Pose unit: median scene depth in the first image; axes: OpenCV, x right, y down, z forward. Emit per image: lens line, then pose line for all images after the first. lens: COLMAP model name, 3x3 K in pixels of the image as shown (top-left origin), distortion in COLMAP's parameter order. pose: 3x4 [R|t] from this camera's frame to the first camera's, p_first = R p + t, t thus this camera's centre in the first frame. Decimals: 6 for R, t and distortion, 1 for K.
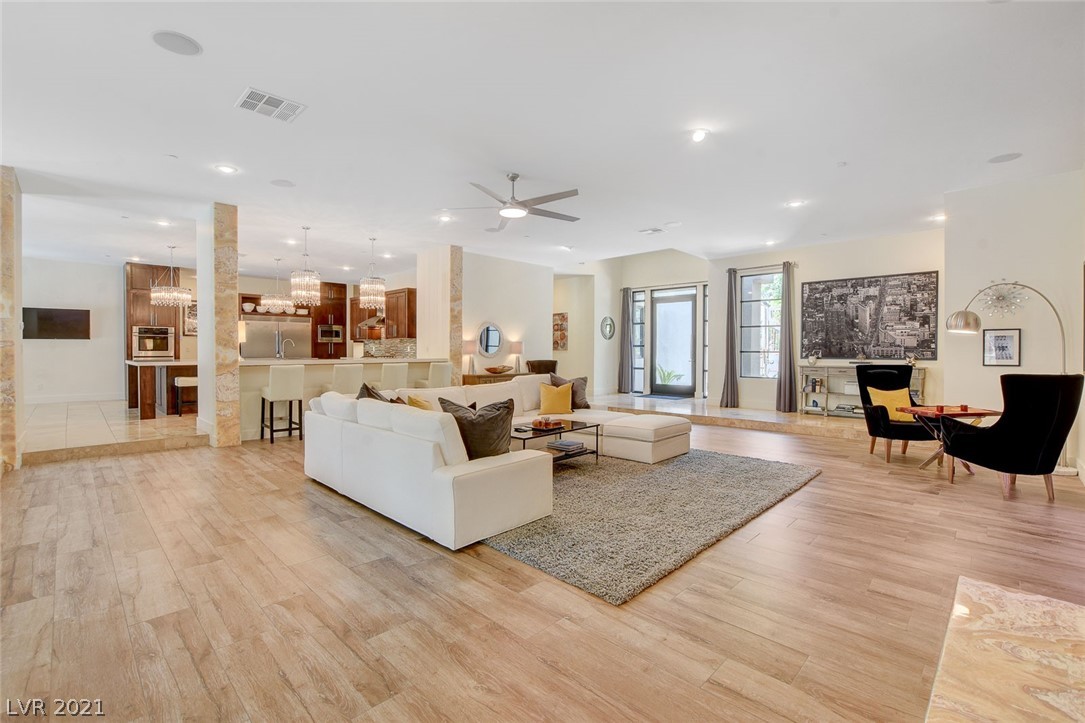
lens RADIAL K [[474.8, 0, 544.2], [0, 474.8, 357.3], [0, 0, 1]] dist [-0.023623, -0.000753]
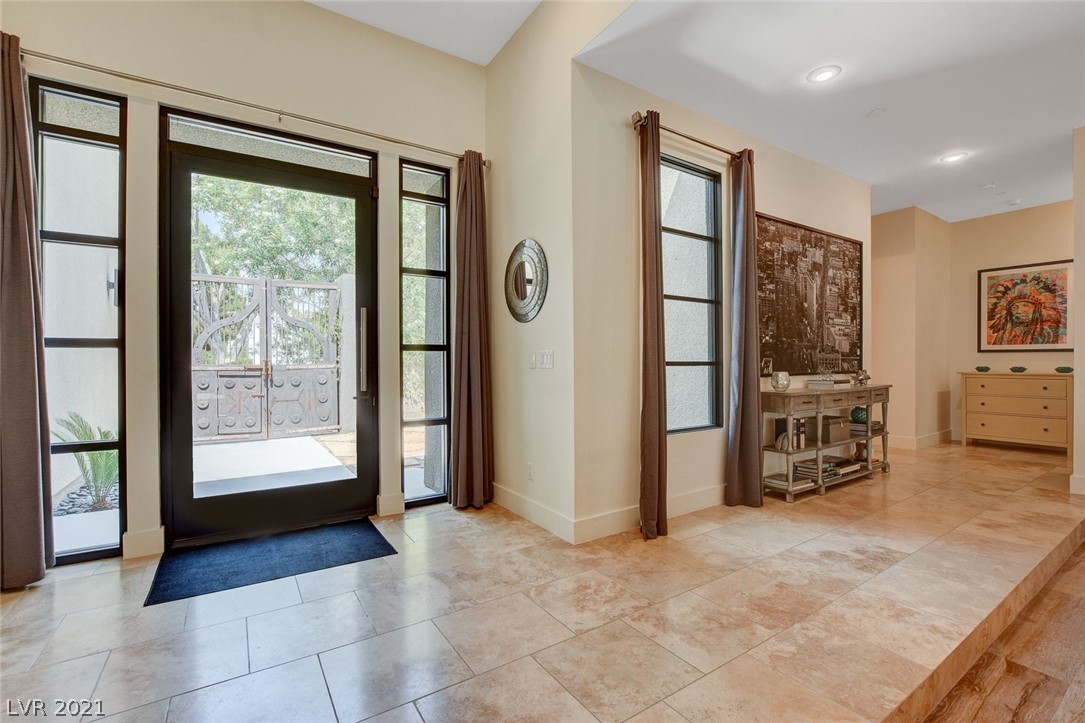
lens RADIAL K [[474.8, 0, 543.4], [0, 474.8, 362.8], [0, 0, 1]] dist [-0.023623, -0.000753]
pose [[0.216738, -0.005484, 0.976214, 0.053957], [0.018224, 0.999833, 0.001570, -0.014404], [-0.976060, 0.017451, 0.216801, 1.017352]]
